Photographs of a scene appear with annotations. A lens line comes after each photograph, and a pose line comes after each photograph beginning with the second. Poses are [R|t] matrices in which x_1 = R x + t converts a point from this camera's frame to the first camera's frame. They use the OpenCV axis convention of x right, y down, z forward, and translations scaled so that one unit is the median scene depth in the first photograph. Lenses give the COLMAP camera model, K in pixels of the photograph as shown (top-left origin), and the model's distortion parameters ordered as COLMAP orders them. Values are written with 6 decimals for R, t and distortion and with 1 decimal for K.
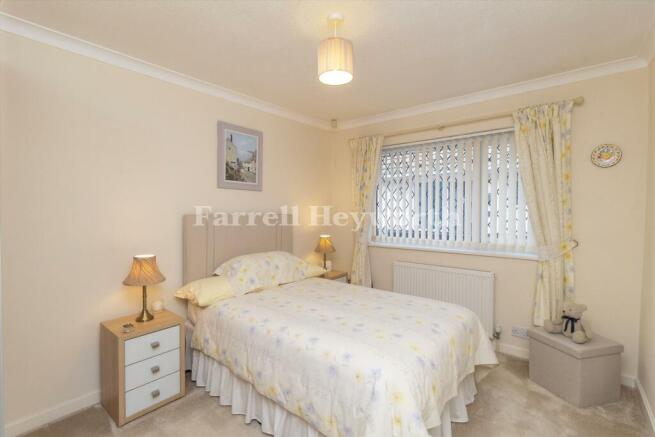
lens RADIAL K [[302.5, 0, 325.8], [0, 302.5, 216.5], [0, 0, 1]] dist [-0.001670, -0.000098]
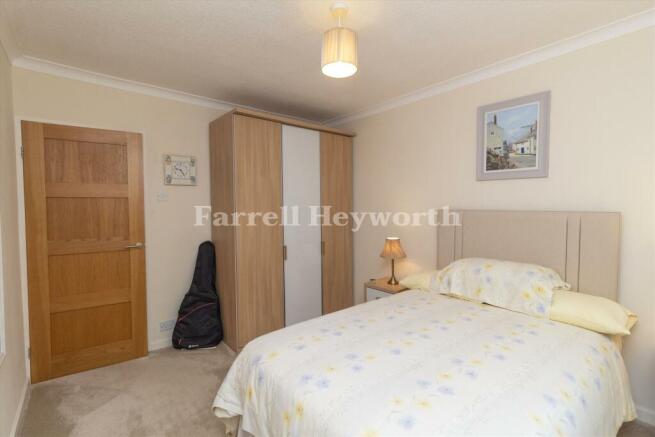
lens RADIAL K [[302.5, 0, 325.6], [0, 302.5, 218.0], [0, 0, 1]] dist [-0.001670, -0.000098]
pose [[-0.157451, 0.049299, -0.986296, 0.608245], [-0.005514, 0.998694, 0.050799, -0.025328], [0.987511, 0.013437, -0.156973, 0.666749]]
